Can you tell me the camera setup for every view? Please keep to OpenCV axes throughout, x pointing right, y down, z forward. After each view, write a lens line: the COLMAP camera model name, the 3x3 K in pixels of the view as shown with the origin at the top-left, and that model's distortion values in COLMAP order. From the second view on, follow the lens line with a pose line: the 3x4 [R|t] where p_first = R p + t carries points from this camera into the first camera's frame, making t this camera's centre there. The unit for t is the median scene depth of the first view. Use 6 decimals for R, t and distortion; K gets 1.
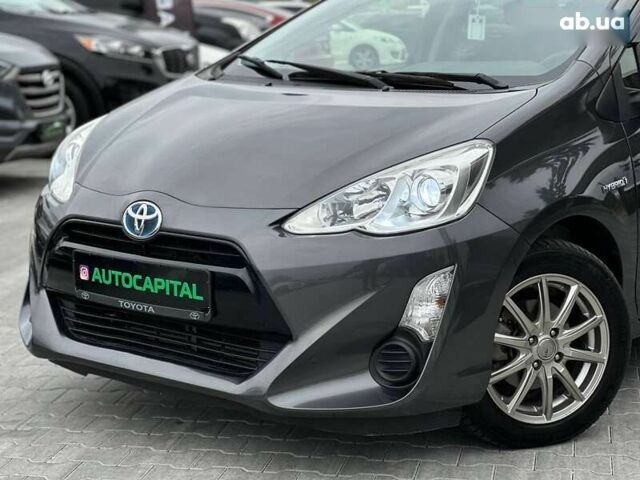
lens RADIAL K [[1502.3, 0, 320.3], [0, 1502.3, 239.9], [0, 0, 1]] dist [-0.259582, 0.000000]
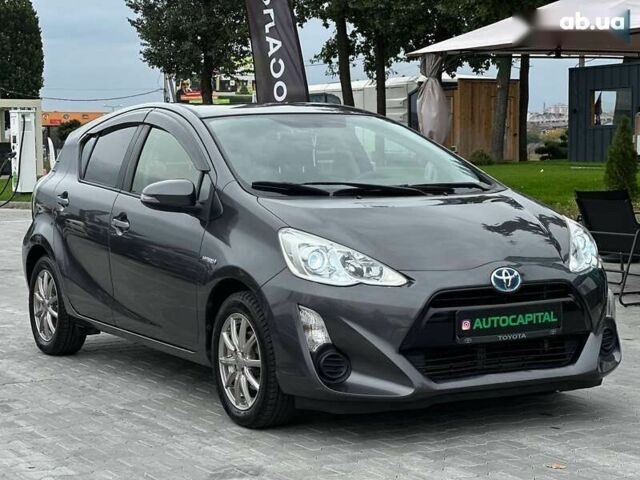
lens RADIAL K [[1502.3, 0, 319.1], [0, 1502.3, 241.0], [0, 0, 1]] dist [-0.259582, 0.000000]
pose [[0.345033, -0.061250, 0.936590, -1.596050], [0.163274, 0.986571, 0.004369, -0.089152], [-0.924280, 0.151413, 0.350401, 0.640556]]
